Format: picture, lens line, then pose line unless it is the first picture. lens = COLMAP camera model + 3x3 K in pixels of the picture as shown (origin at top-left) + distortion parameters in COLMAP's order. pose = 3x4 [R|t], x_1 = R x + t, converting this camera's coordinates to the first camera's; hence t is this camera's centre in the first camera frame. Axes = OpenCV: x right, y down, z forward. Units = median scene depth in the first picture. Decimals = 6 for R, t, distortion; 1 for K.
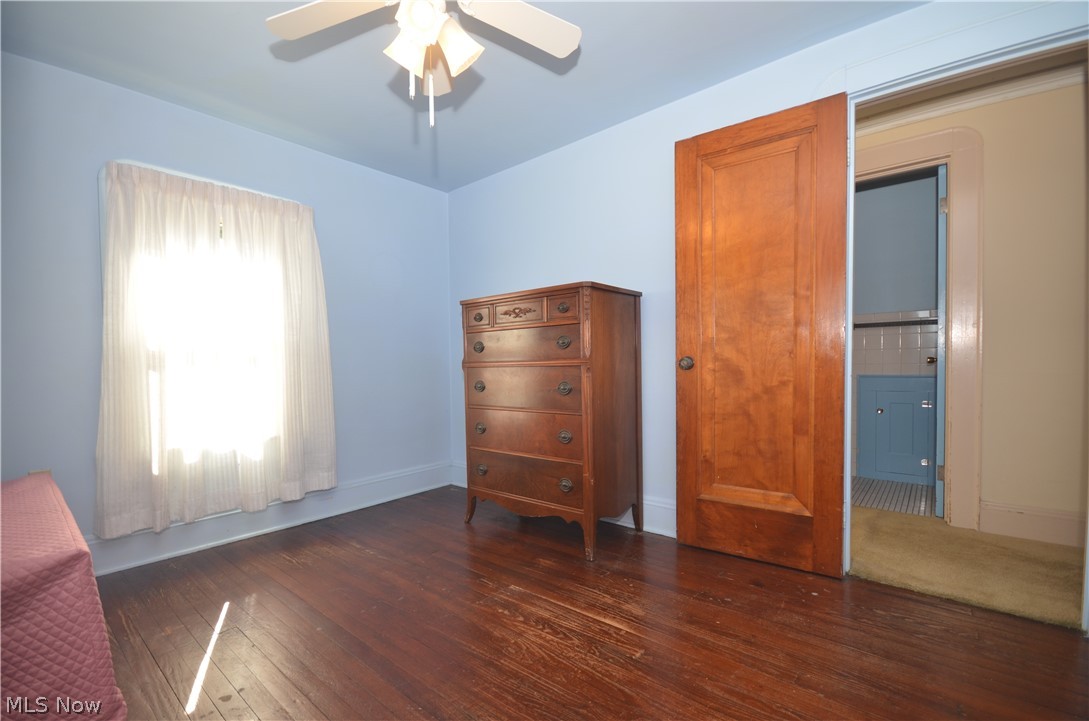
lens RADIAL K [[472.4, 0, 541.1], [0, 472.4, 379.6], [0, 0, 1]] dist [0.004532, -0.008803]
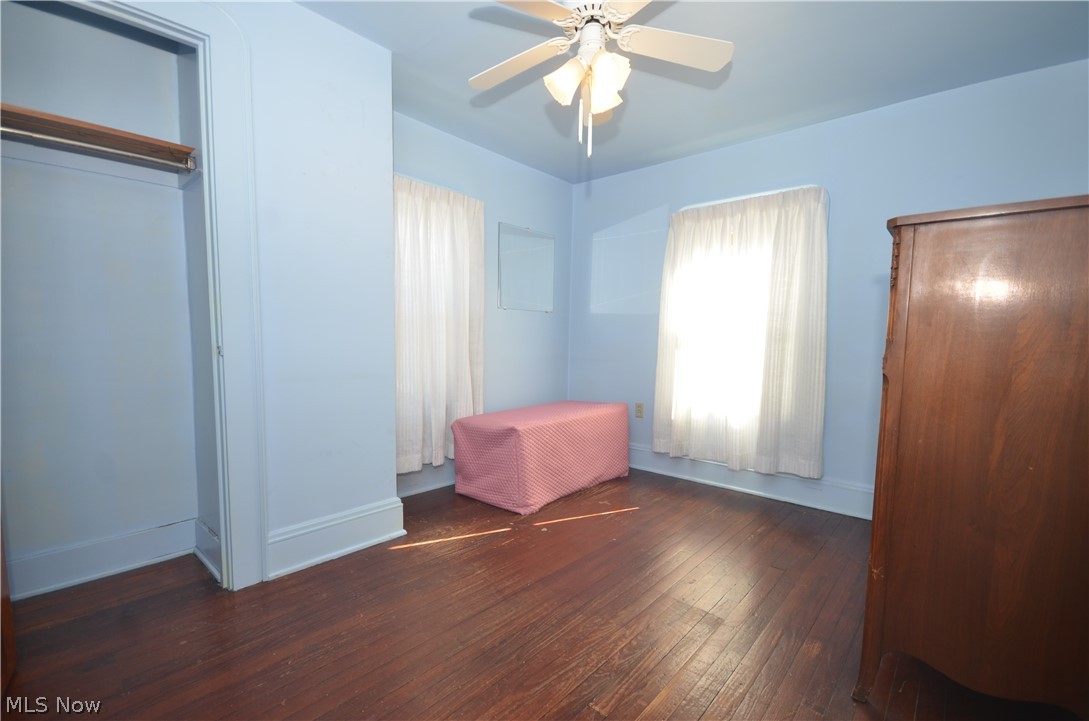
lens RADIAL K [[472.4, 0, 541.1], [0, 472.4, 379.6], [0, 0, 1]] dist [0.004532, -0.008803]
pose [[-0.020937, 0.101801, -0.994584, 0.631722], [-0.049228, 0.993491, 0.102726, -0.052507], [0.998568, 0.051112, -0.015789, 0.566418]]
